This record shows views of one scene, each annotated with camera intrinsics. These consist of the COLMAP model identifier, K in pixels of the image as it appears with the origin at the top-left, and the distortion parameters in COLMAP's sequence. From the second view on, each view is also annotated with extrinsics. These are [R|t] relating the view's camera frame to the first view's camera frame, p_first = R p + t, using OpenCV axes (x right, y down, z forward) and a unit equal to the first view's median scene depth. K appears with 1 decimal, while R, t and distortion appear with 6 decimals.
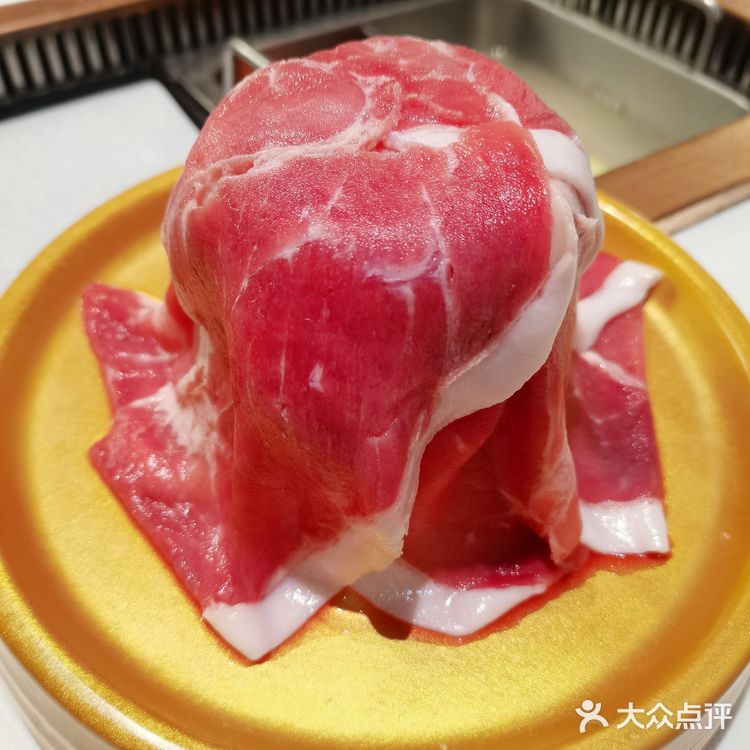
lens RADIAL K [[814.5, 0, 375.0], [0, 814.5, 375.0], [0, 0, 1]] dist [0.057282, -0.257342]
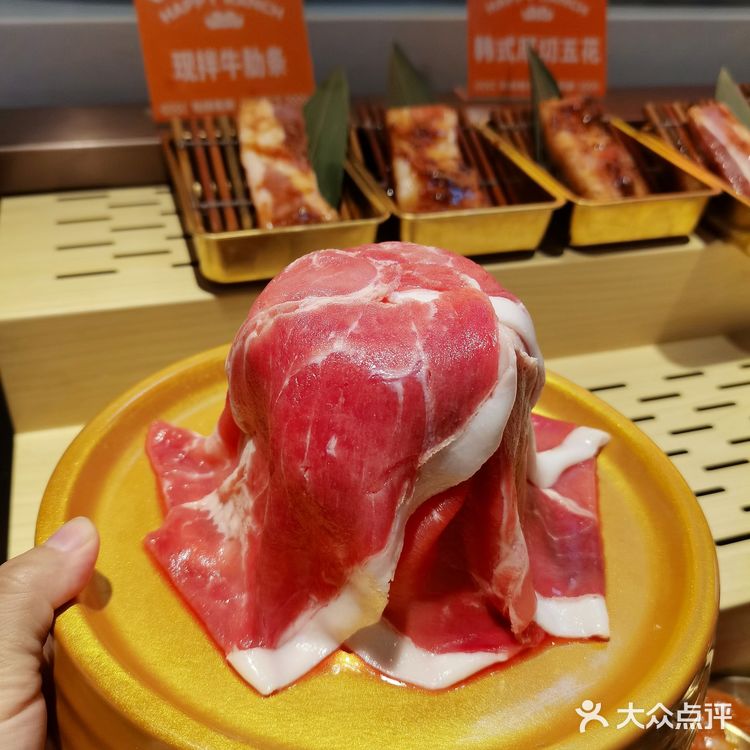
lens RADIAL K [[814.5, 0, 375.0], [0, 814.5, 375.0], [0, 0, 1]] dist [0.057282, -0.257342]
pose [[0.998781, 0.042323, -0.025392, 0.030694], [-0.048112, 0.949641, -0.309623, 0.301499], [0.011009, 0.310467, 0.950520, -0.354069]]
